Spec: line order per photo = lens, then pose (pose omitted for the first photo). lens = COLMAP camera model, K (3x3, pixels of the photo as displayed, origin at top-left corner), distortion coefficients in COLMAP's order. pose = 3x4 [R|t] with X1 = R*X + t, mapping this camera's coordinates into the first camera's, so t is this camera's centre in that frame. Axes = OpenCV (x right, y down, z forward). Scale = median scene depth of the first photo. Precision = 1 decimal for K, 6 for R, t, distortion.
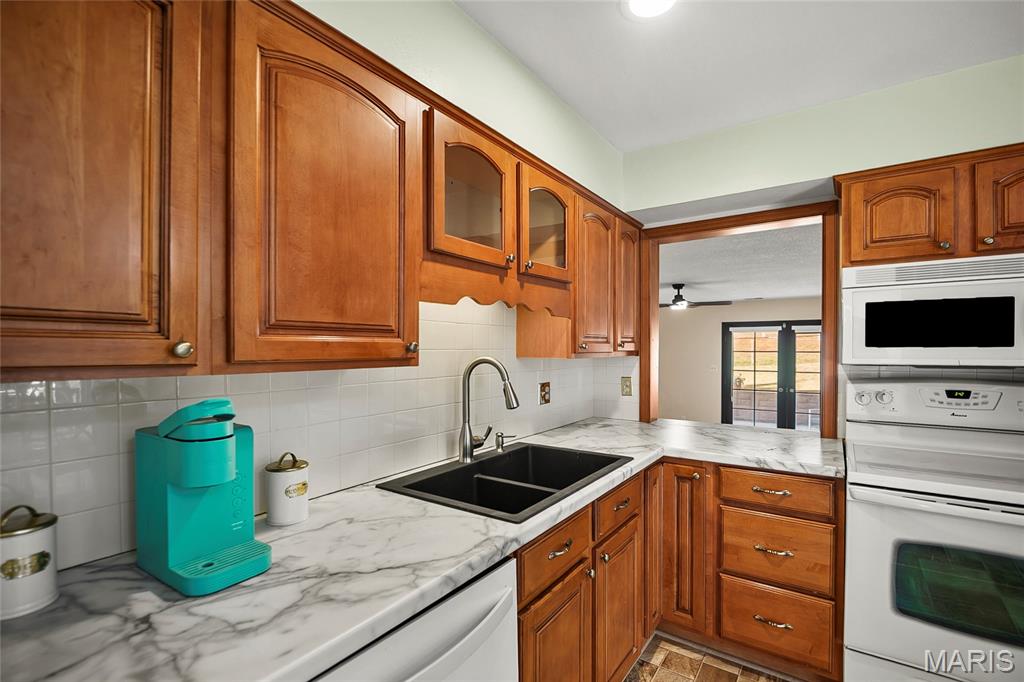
lens RADIAL K [[463.2, 0, 514.7], [0, 463.2, 350.8], [0, 0, 1]] dist [-0.006122, -0.000644]
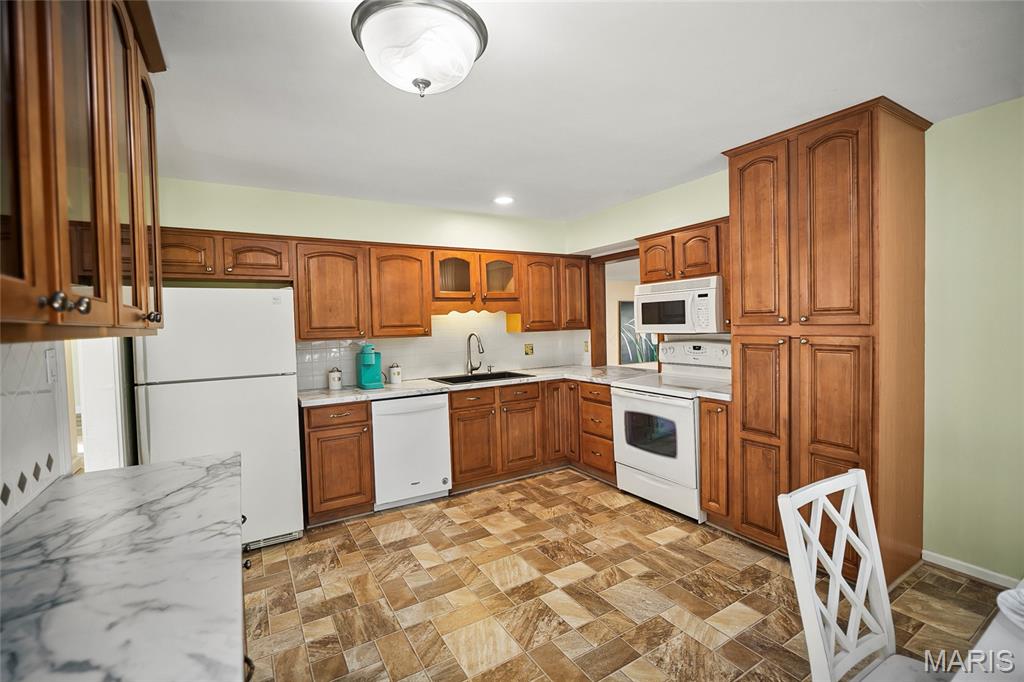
lens RADIAL K [[449.1, 0, 512.0], [0, 449.1, 341.0], [0, 0, 1]] dist [-0.000842, -0.016901]
pose [[0.910523, -0.008930, -0.413361, 1.100760], [0.025319, 0.999095, 0.034188, -0.018982], [0.412681, -0.041595, 0.909925, -1.084316]]
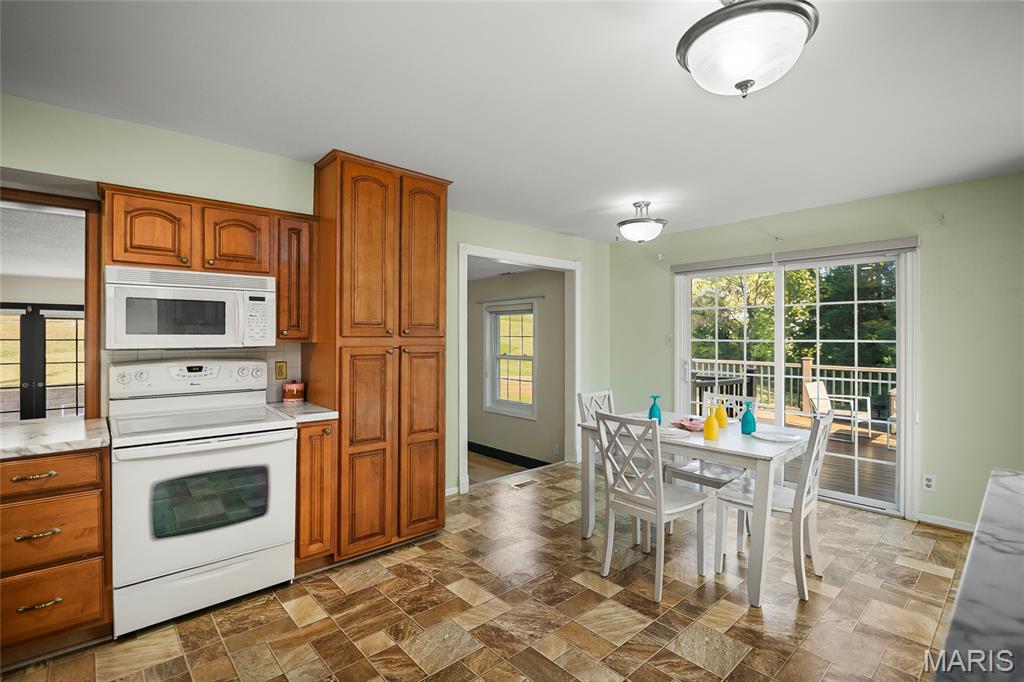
lens RADIAL K [[473.5, 0, 513.2], [0, 473.5, 337.0], [0, 0, 1]] dist [-0.021350, -0.000253]
pose [[0.225358, -0.002498, 0.974273, -0.195369], [0.005498, 0.999984, 0.001292, 0.002448], [-0.974261, 0.005065, 0.225368, -0.254565]]
